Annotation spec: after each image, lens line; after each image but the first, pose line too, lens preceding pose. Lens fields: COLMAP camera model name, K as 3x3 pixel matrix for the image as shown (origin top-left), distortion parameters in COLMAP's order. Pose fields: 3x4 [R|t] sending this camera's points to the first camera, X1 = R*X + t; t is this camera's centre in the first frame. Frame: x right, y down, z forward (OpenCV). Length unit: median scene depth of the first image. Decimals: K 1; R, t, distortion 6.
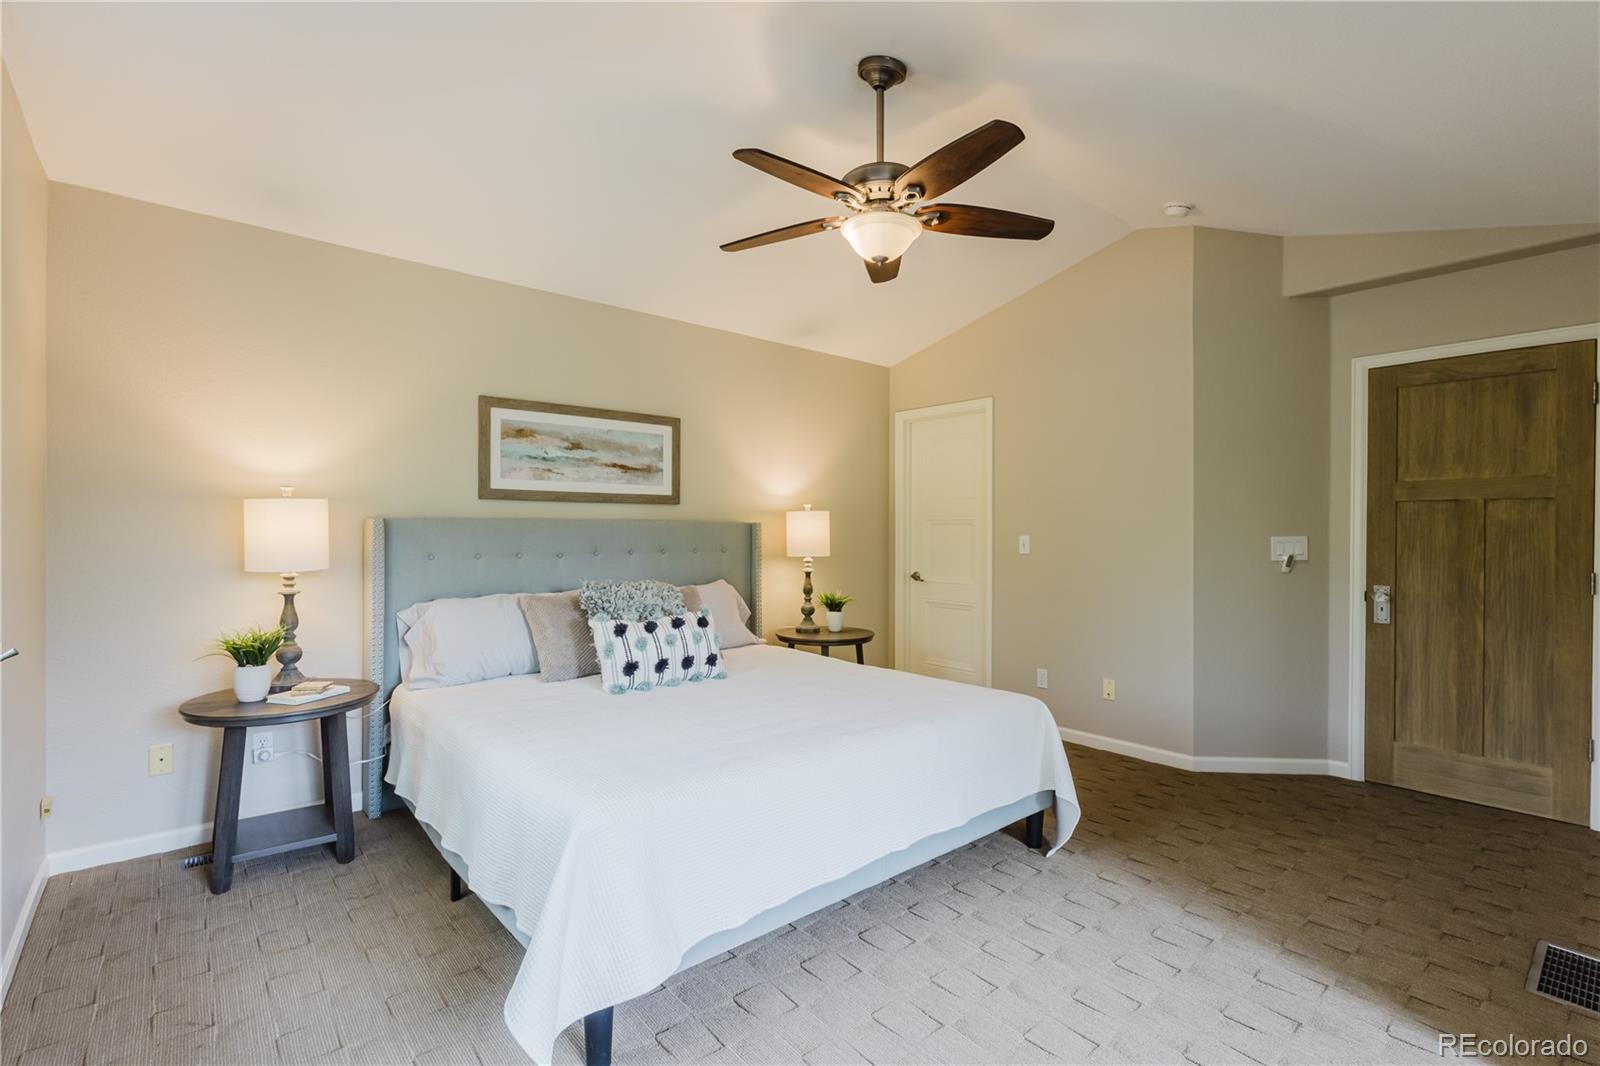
lens RADIAL K [[736.2, 0, 800.0], [0, 736.2, 533.0], [0, 0, 1]] dist [0.000159, 0.000046]
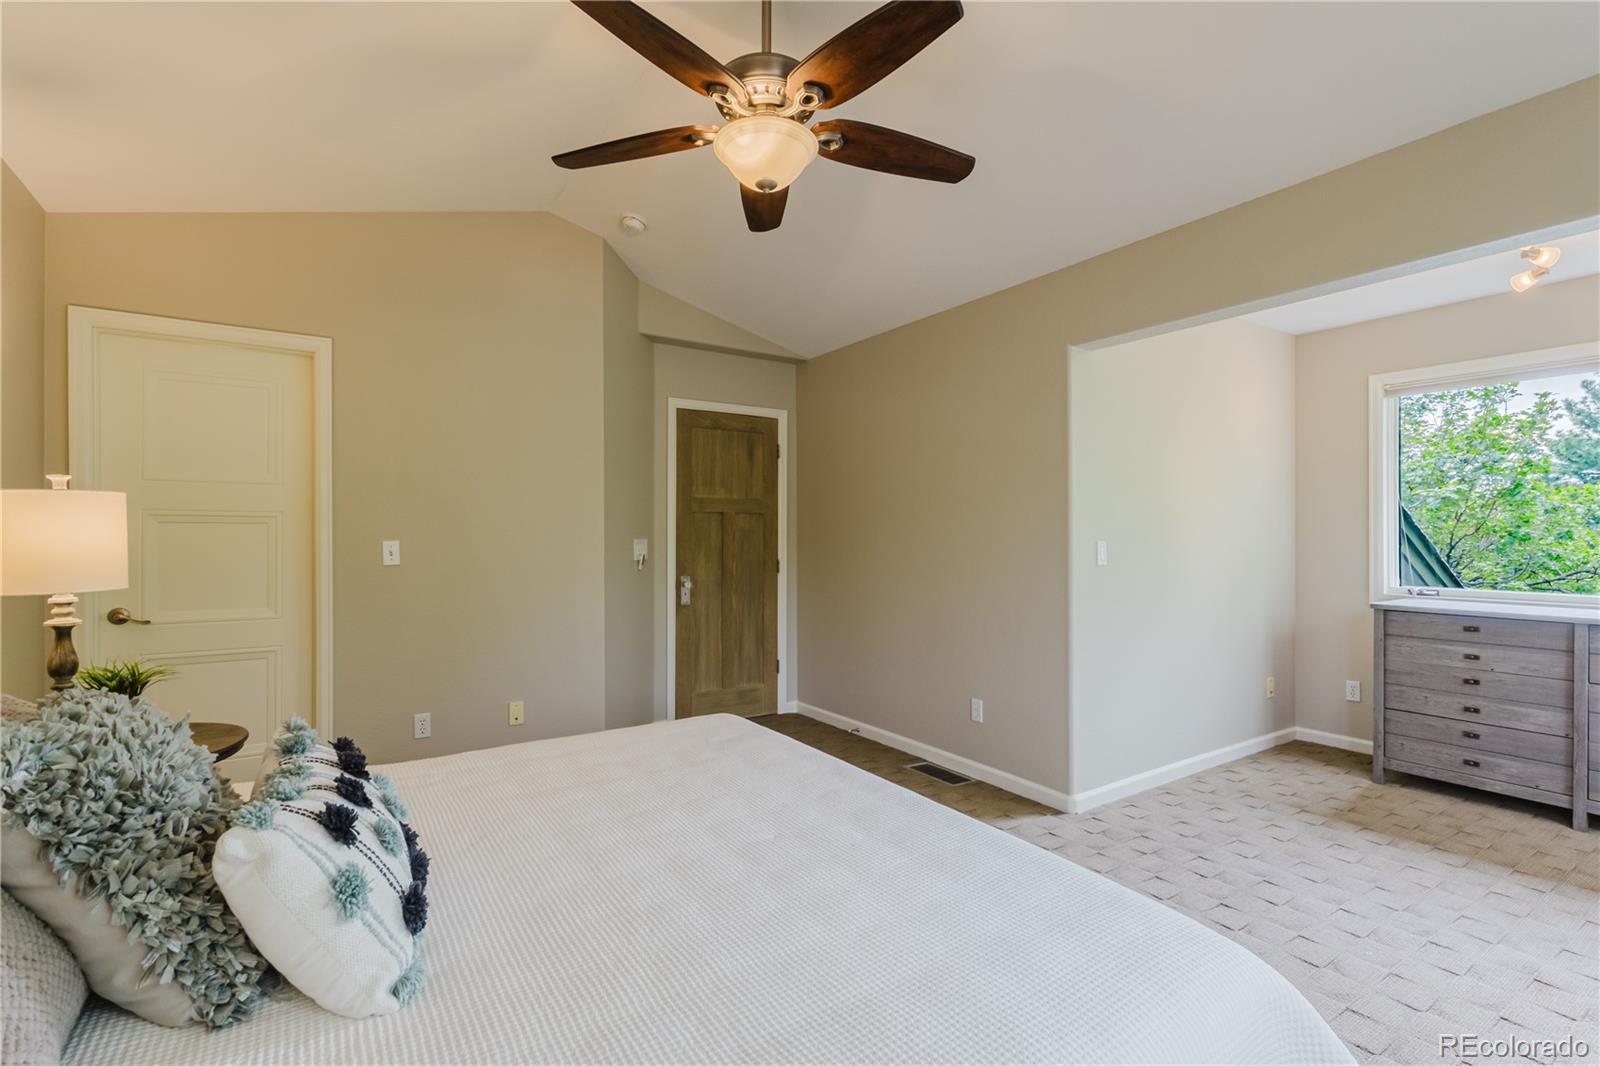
lens RADIAL K [[730.3, 0, 771.0], [0, 730.3, 537.2], [0, 0, 1]] dist [-0.000051, -0.000109]
pose [[0.137567, -0.007376, 0.990465, -0.493825], [-0.002053, 0.999968, 0.007732, -0.008007], [-0.990490, -0.003097, 0.137547, 0.699127]]
